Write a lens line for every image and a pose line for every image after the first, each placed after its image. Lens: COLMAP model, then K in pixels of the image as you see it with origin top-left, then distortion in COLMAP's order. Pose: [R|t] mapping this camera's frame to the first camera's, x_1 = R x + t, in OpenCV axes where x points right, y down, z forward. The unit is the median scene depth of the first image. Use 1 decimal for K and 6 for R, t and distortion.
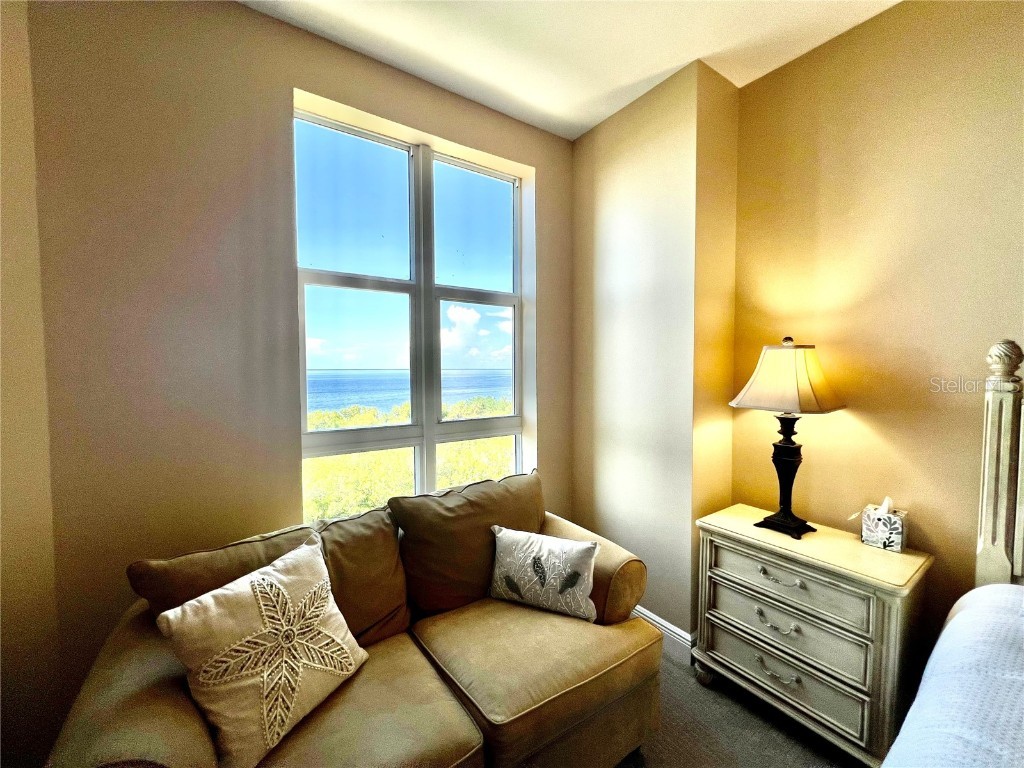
lens RADIAL K [[411.5, 0, 511.7], [0, 411.5, 379.9], [0, 0, 1]] dist [-0.002005, -0.000014]
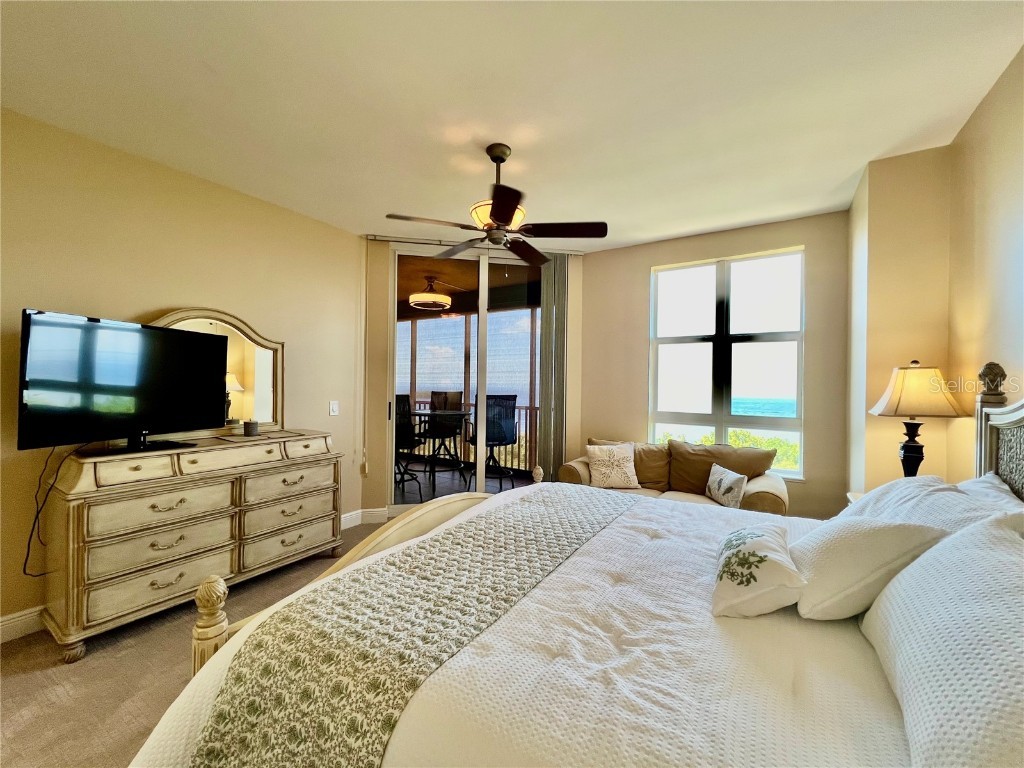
lens RADIAL K [[410.4, 0, 503.6], [0, 410.4, 380.6], [0, 0, 1]] dist [-0.002934, -0.000093]
pose [[0.371469, 0.002503, -0.928442, 1.377570], [-0.042604, 0.998989, -0.014353, 0.032361], [0.927467, 0.044887, 0.371200, -0.660583]]
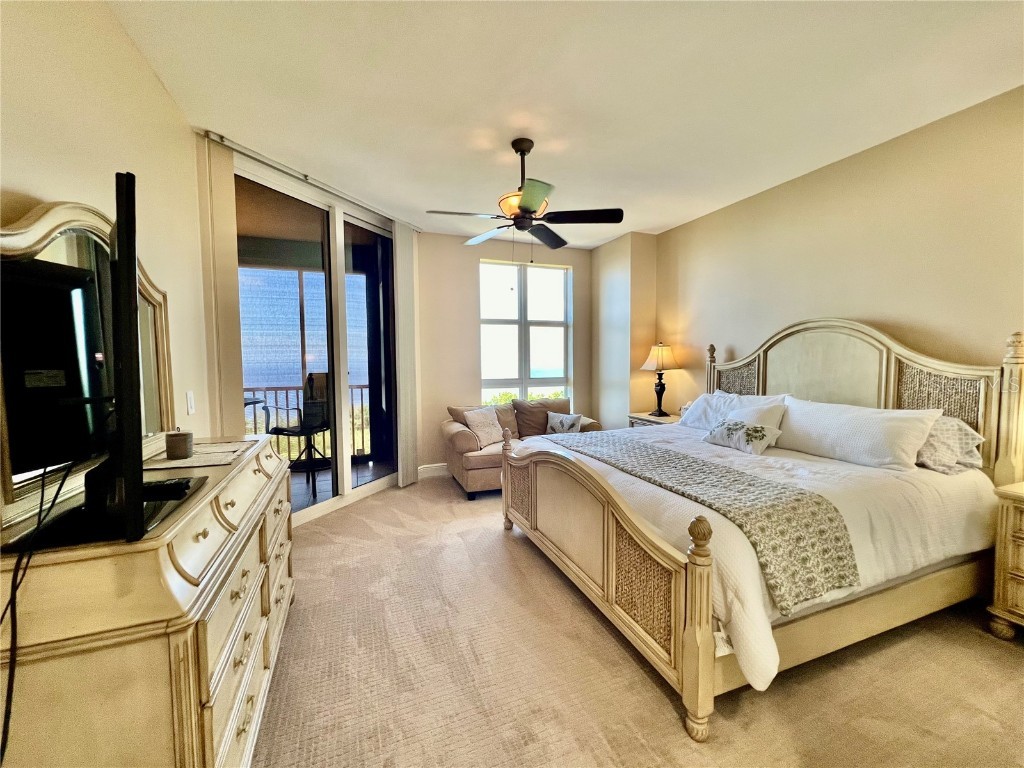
lens RADIAL K [[411.5, 0, 513.2], [0, 411.5, 381.5], [0, 0, 1]] dist [-0.002005, -0.000014]
pose [[0.972759, 0.006049, -0.231738, 0.369116], [0.000870, 0.999557, 0.029742, 0.066550], [0.231816, -0.029134, 0.972323, -1.748503]]
